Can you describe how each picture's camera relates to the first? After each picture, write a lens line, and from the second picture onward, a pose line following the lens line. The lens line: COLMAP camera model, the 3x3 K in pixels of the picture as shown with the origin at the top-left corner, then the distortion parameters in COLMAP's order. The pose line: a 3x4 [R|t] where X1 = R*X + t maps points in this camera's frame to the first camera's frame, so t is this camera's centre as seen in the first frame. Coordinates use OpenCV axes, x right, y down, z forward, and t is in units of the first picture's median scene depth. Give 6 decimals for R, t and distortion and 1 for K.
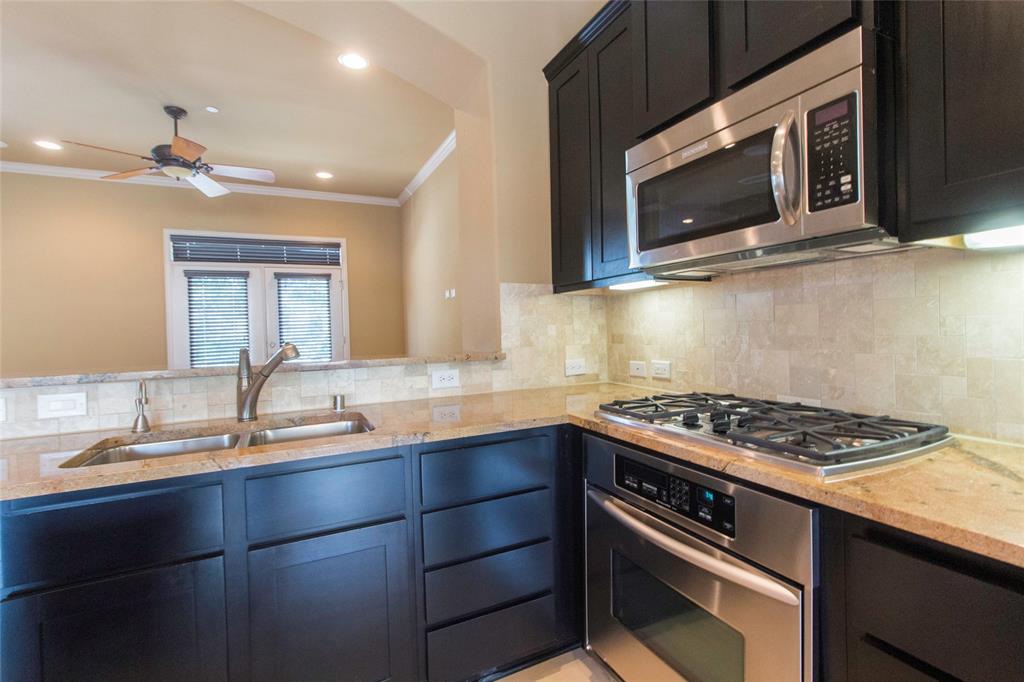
lens RADIAL K [[473.7, 0, 517.1], [0, 473.7, 331.8], [0, 0, 1]] dist [0.003293, 0.001088]
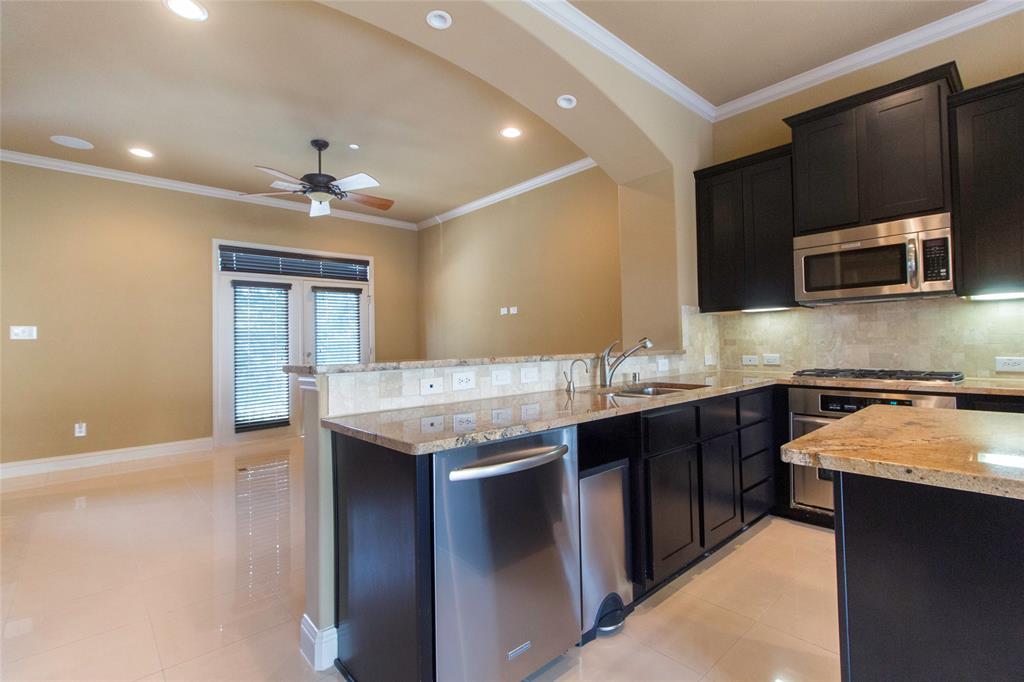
lens RADIAL K [[473.7, 0, 515.1], [0, 473.7, 333.9], [0, 0, 1]] dist [0.003293, 0.001088]
pose [[0.959457, 0.015110, 0.281451, -0.961293], [-0.004412, 0.999245, -0.038606, 0.052465], [-0.281822, 0.035799, 0.958799, -0.333943]]
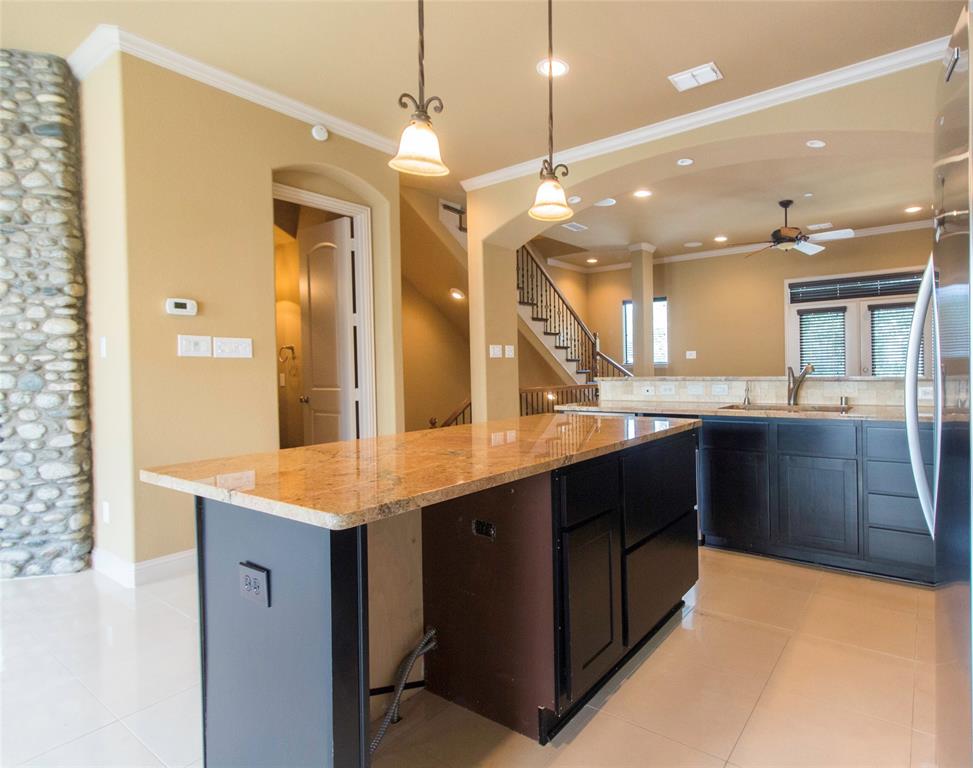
lens RADIAL K [[532.7, 0, 577.7], [0, 532.7, 374.3], [0, 0, 1]] dist [0.007239, 0.000099]
pose [[0.504026, 0.030441, -0.863152, 0.596705], [-0.004861, 0.999463, 0.032411, 0.000767], [0.863675, -0.012140, 0.503904, -0.578034]]
